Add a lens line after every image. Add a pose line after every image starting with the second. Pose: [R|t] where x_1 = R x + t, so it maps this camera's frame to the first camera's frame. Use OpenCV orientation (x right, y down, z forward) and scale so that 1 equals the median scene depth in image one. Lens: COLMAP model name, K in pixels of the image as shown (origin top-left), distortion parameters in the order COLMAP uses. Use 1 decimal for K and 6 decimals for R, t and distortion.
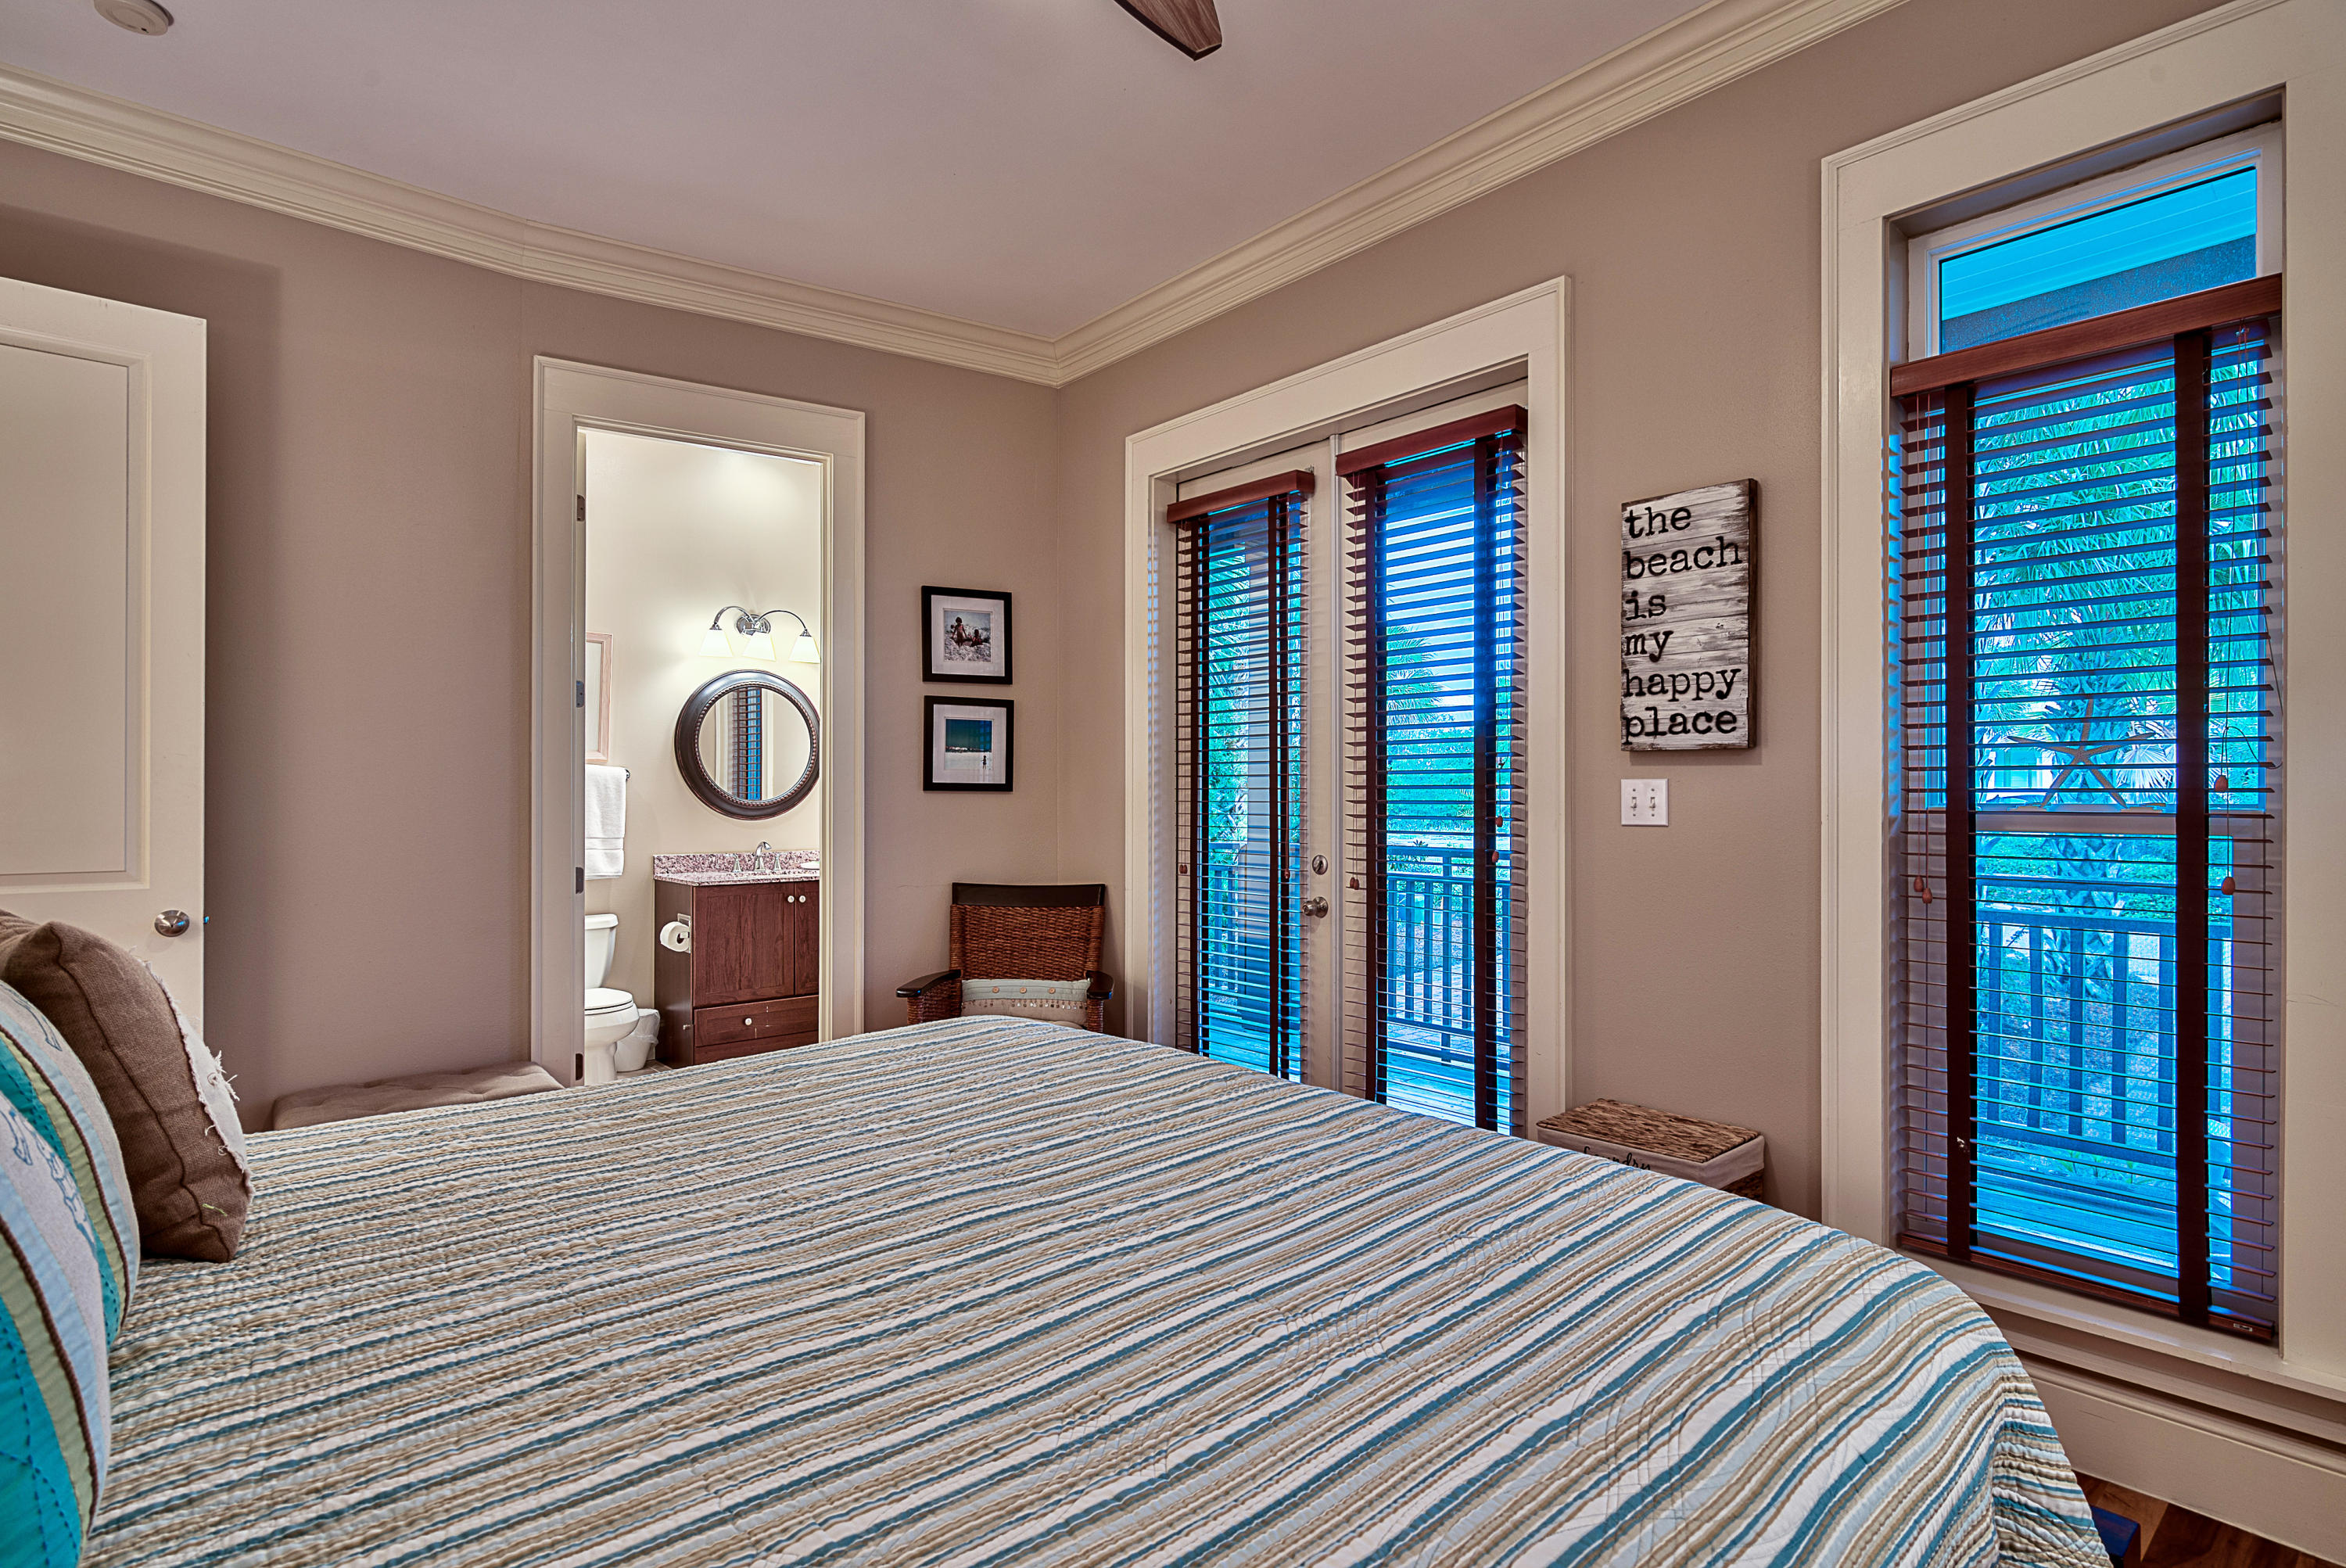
lens RADIAL K [[1164.3, 0, 1175.9], [0, 1164.3, 787.0], [0, 0, 1]] dist [-0.002400, 0.001547]
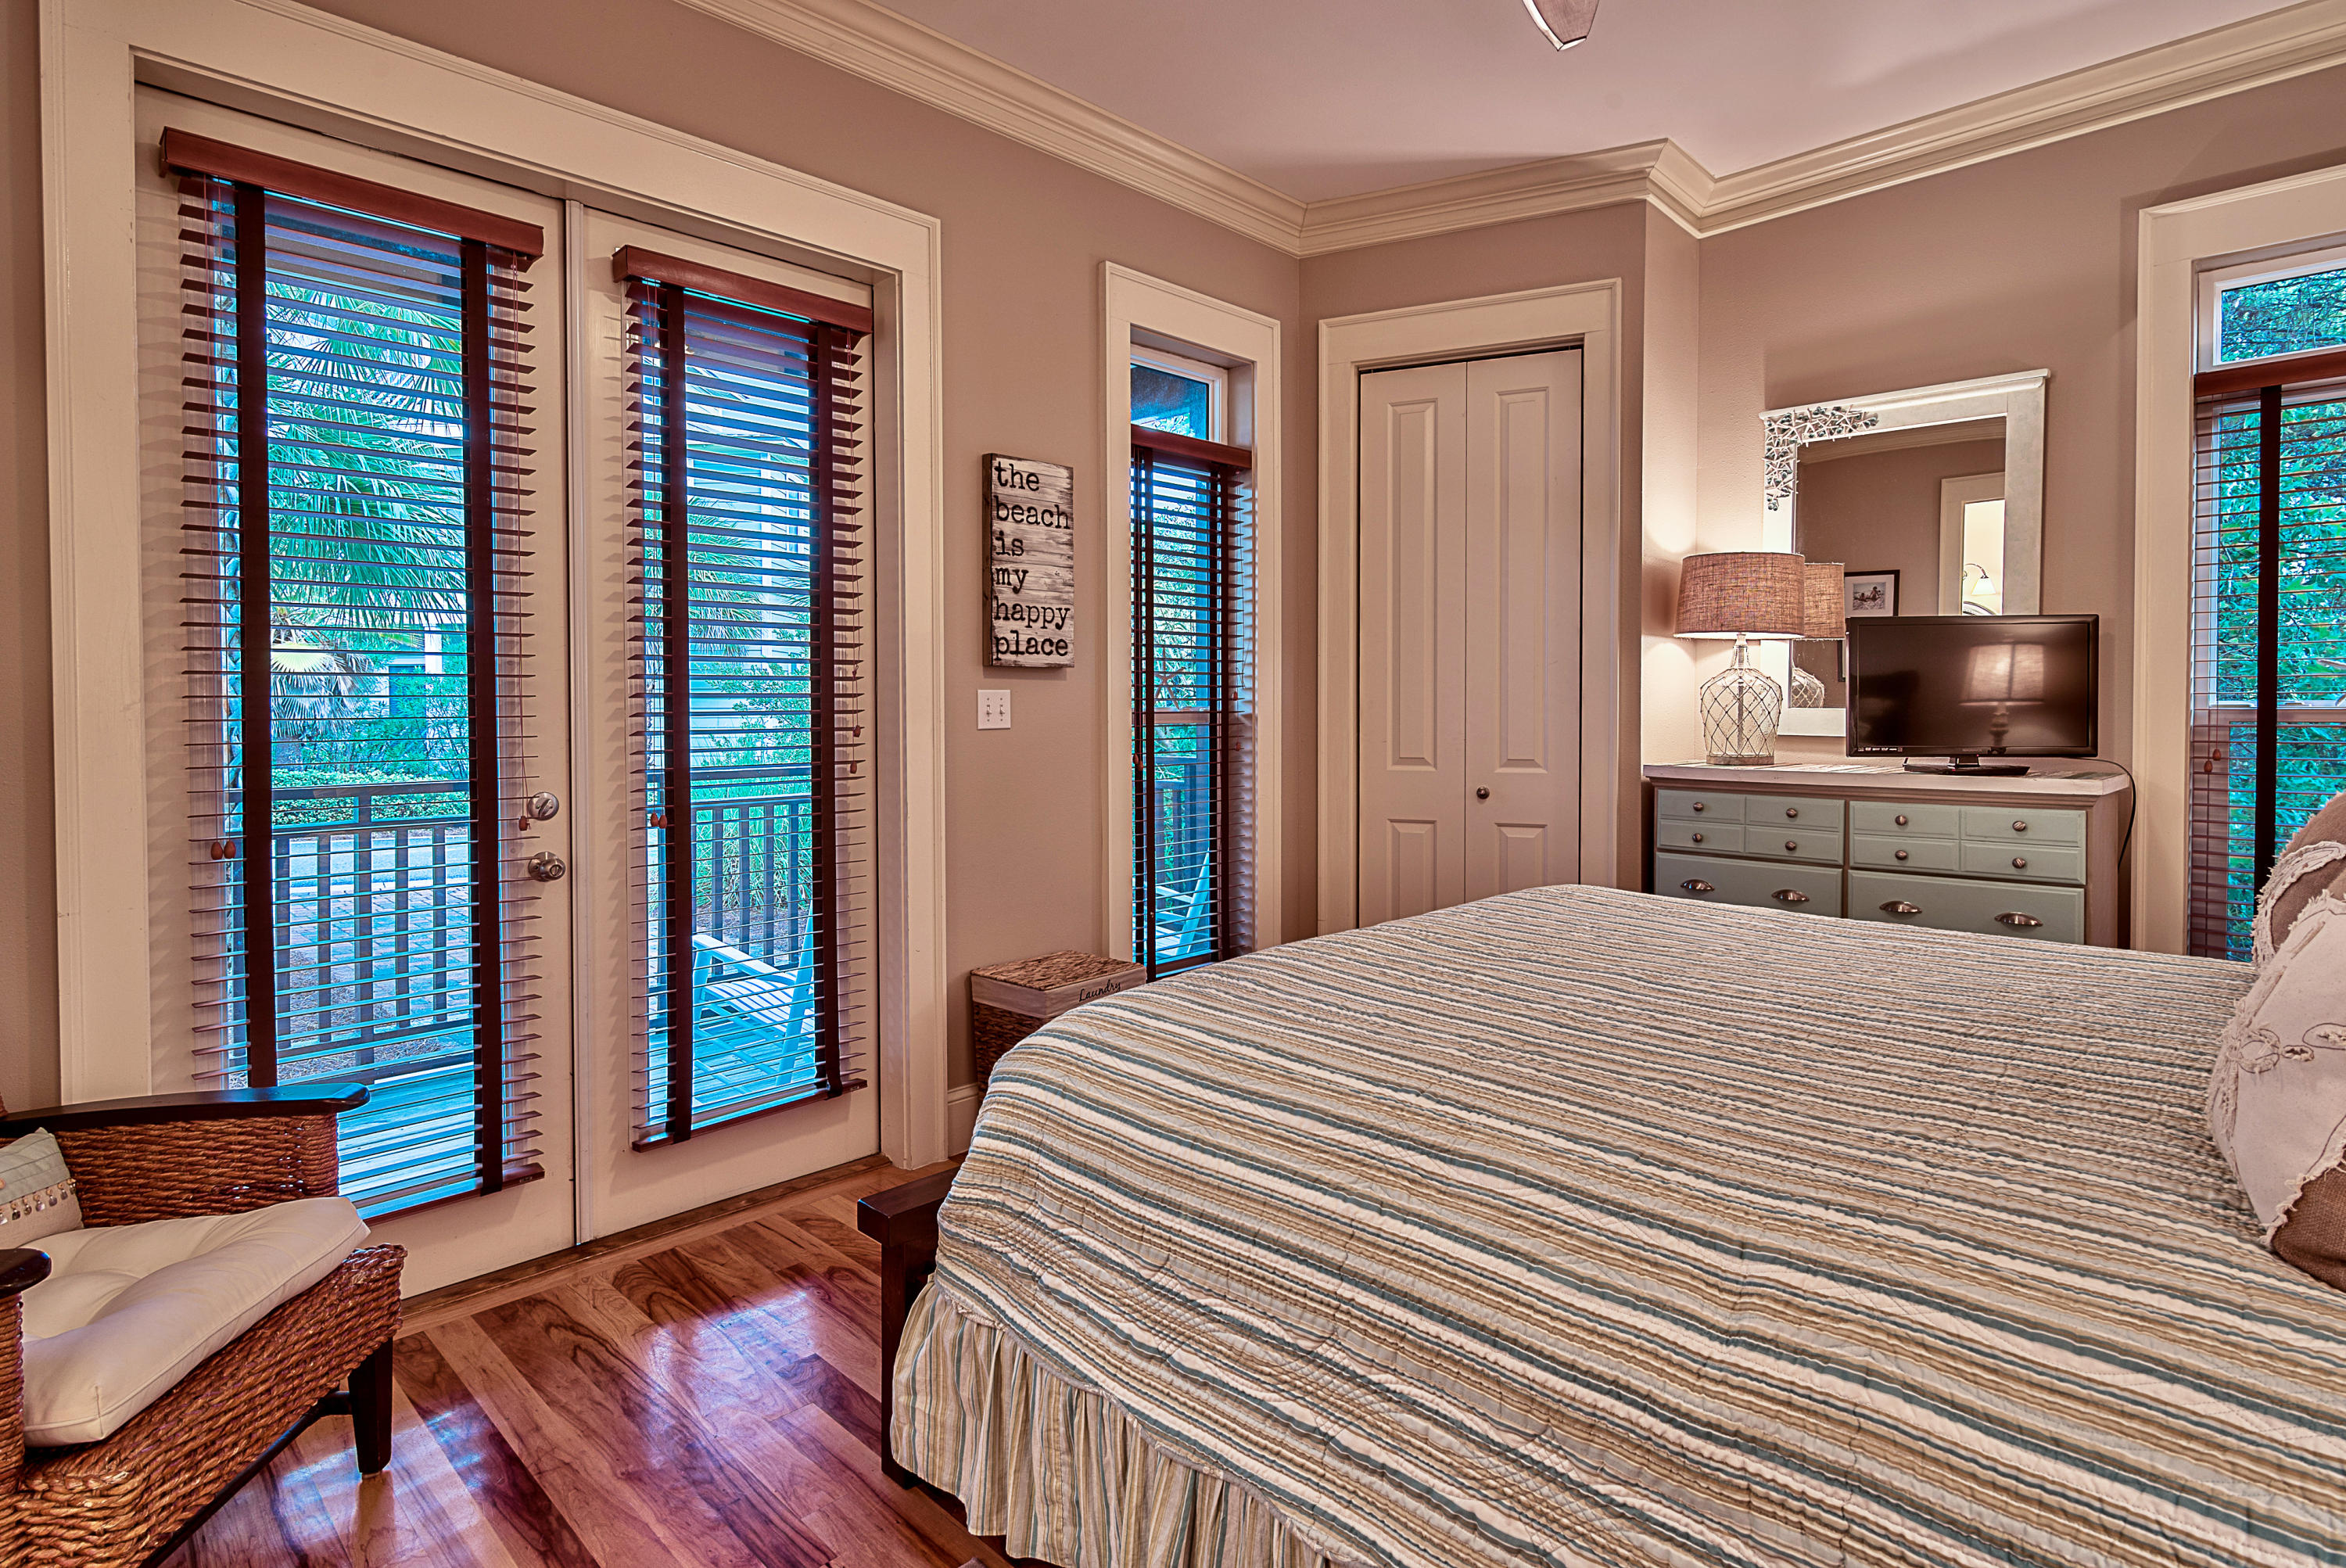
lens RADIAL K [[1164.3, 0, 1152.6], [0, 1164.3, 723.2], [0, 0, 1]] dist [-0.002400, 0.001547]
pose [[-0.064970, -0.019534, 0.997696, -0.813652], [-0.000795, 0.999809, 0.019524, 0.004104], [-0.997887, 0.000475, -0.064973, 0.937124]]
